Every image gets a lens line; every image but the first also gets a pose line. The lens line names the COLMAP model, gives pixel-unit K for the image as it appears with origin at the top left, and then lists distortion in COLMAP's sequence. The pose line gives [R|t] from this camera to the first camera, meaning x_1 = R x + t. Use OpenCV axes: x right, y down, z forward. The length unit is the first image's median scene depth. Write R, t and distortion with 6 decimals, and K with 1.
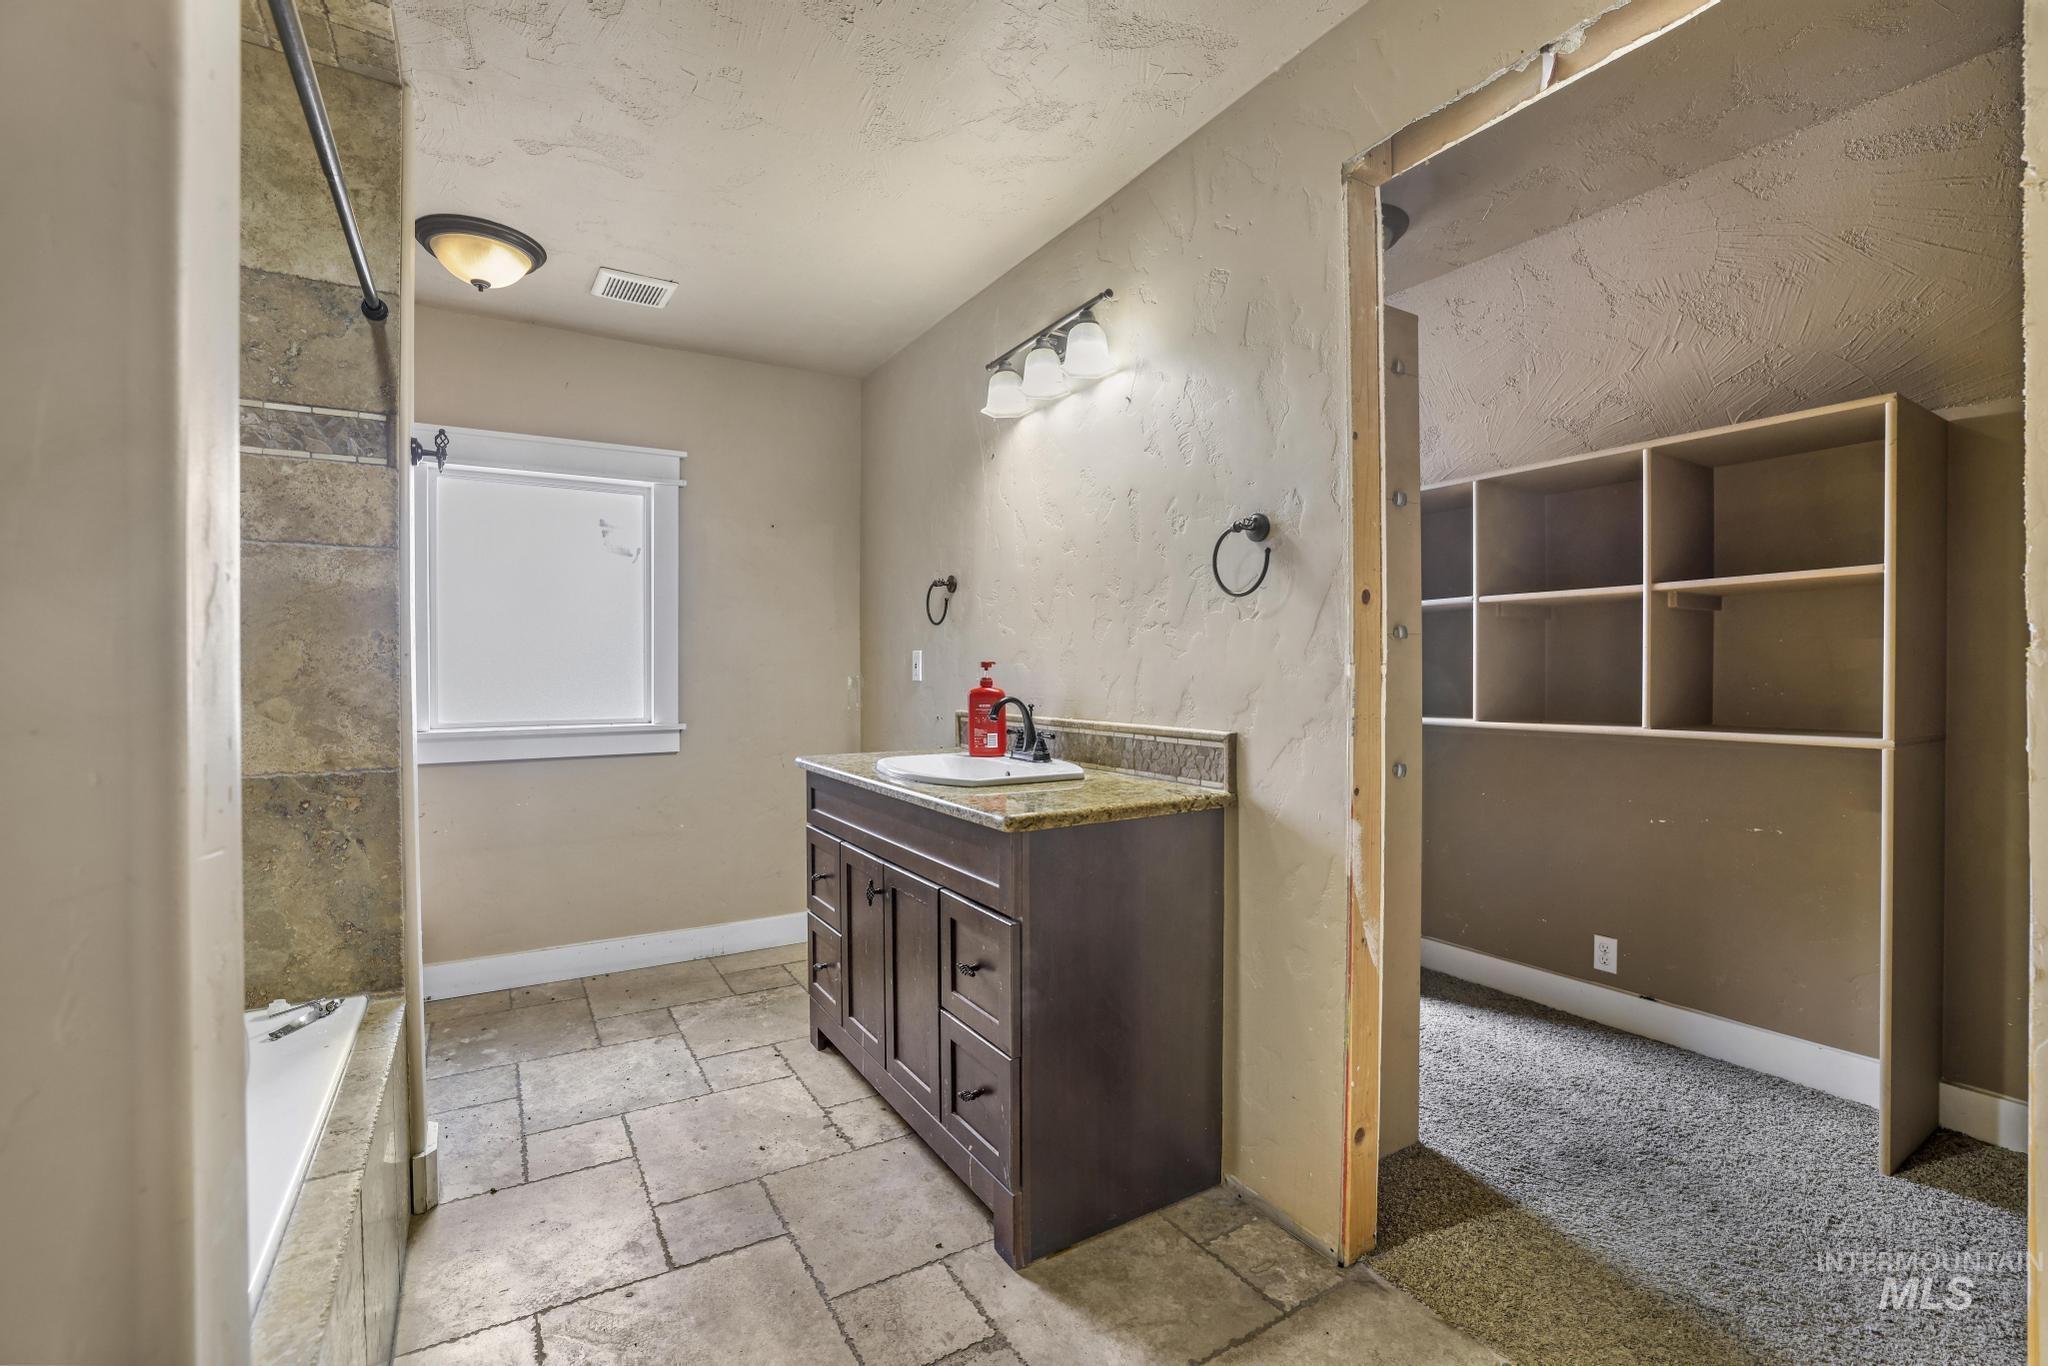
lens RADIAL K [[884.2, 0, 1018.8], [0, 884.2, 680.5], [0, 0, 1]] dist [0.009749, 0.000158]
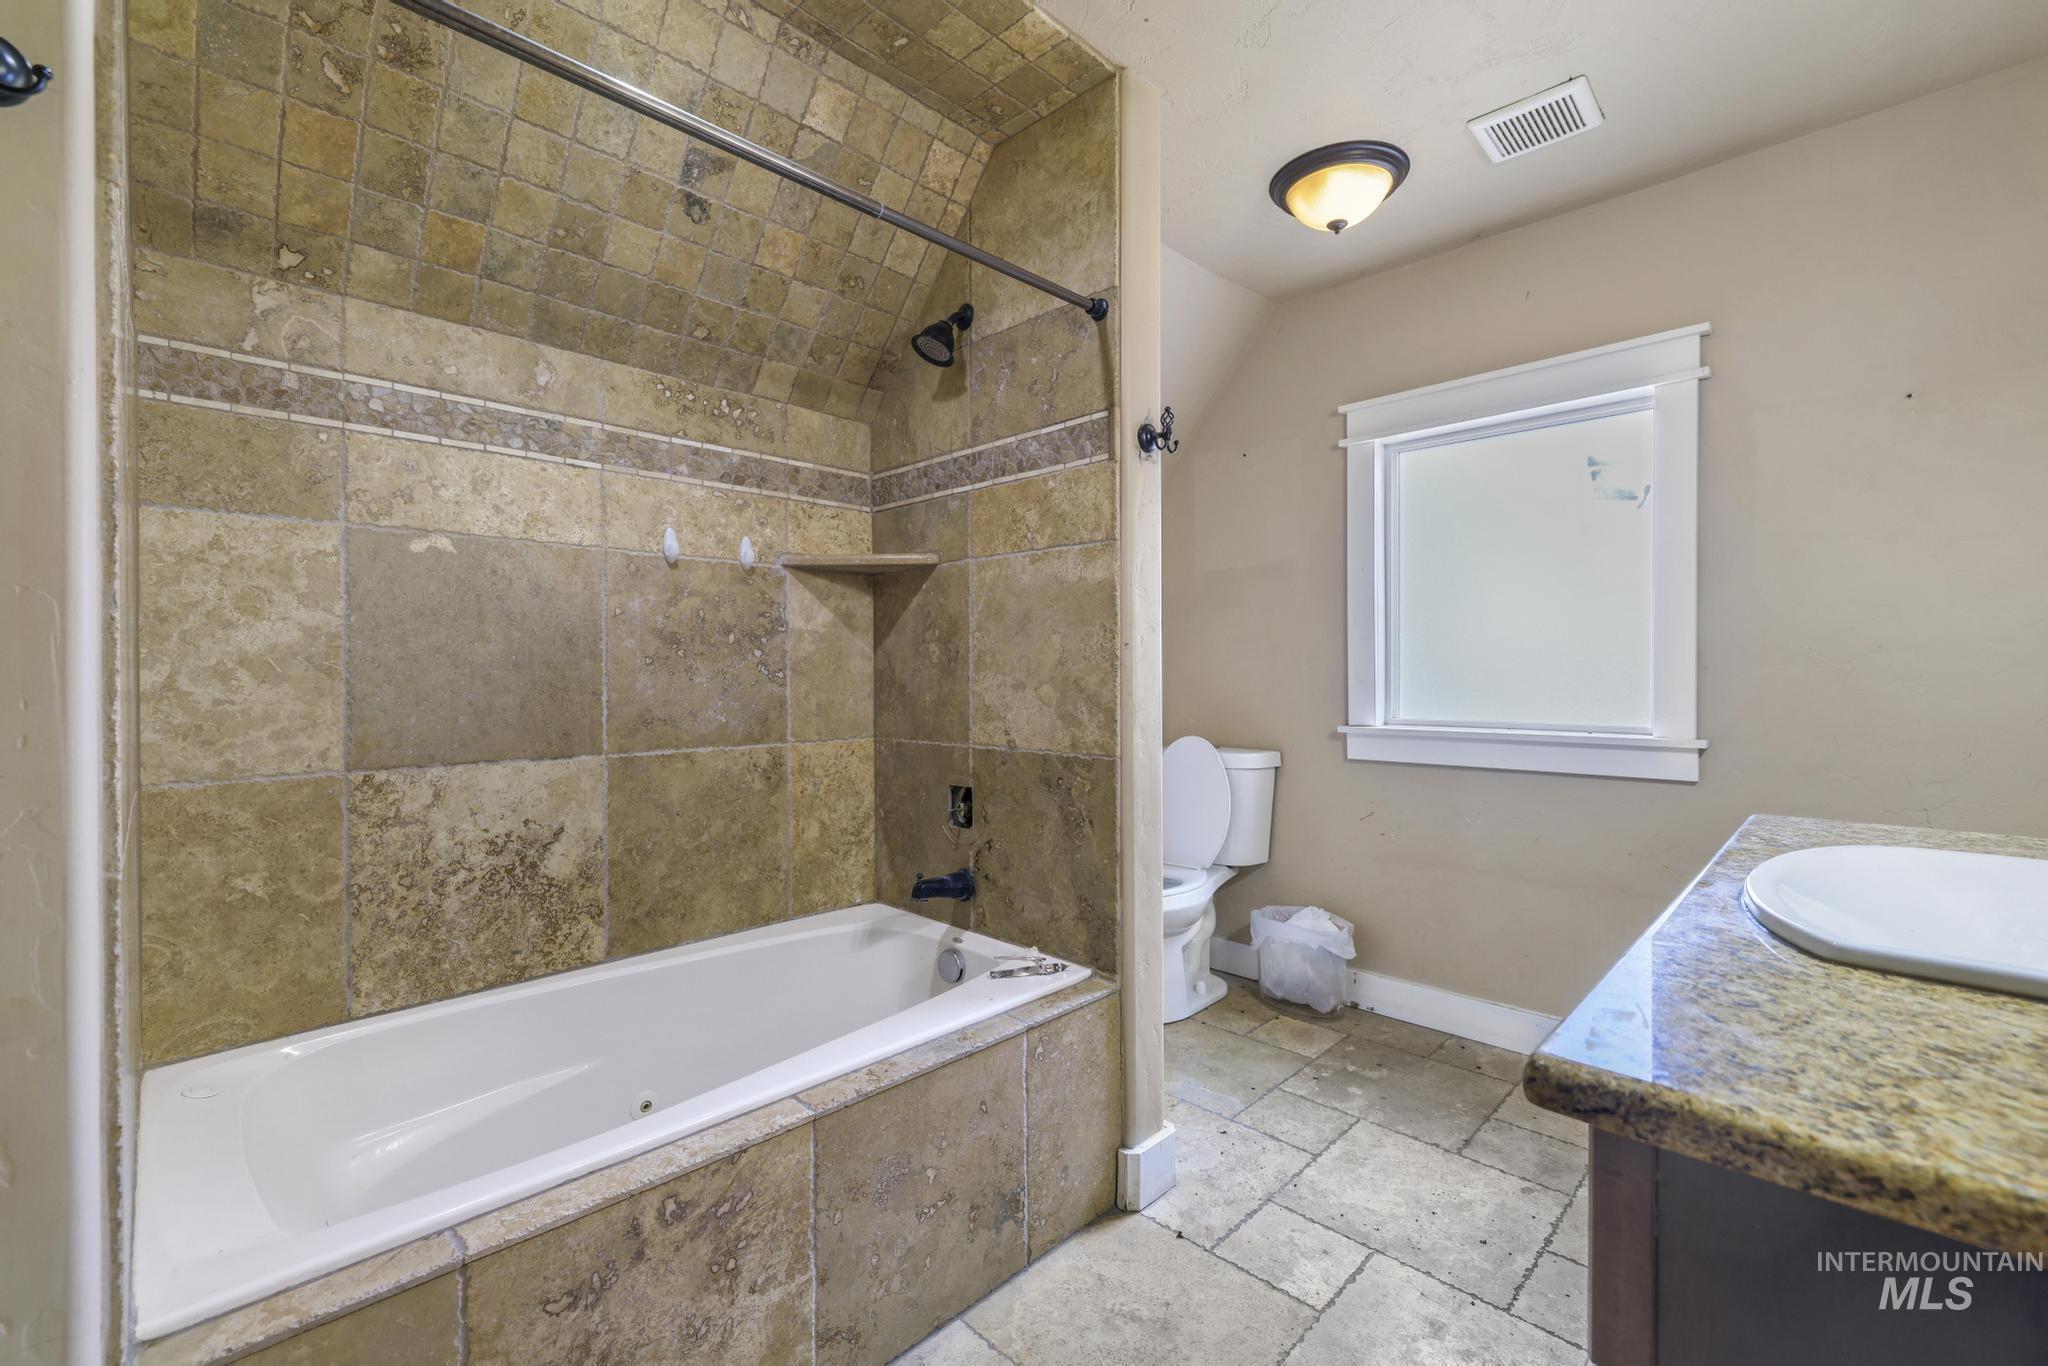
lens RADIAL K [[884.2, 0, 1021.3], [0, 884.2, 681.2], [0, 0, 1]] dist [0.009749, 0.000158]
pose [[0.244798, 0.009995, -0.969522, 0.246653], [-0.005866, 0.999944, 0.008828, 0.004716], [0.969556, 0.003527, 0.244843, 0.643110]]
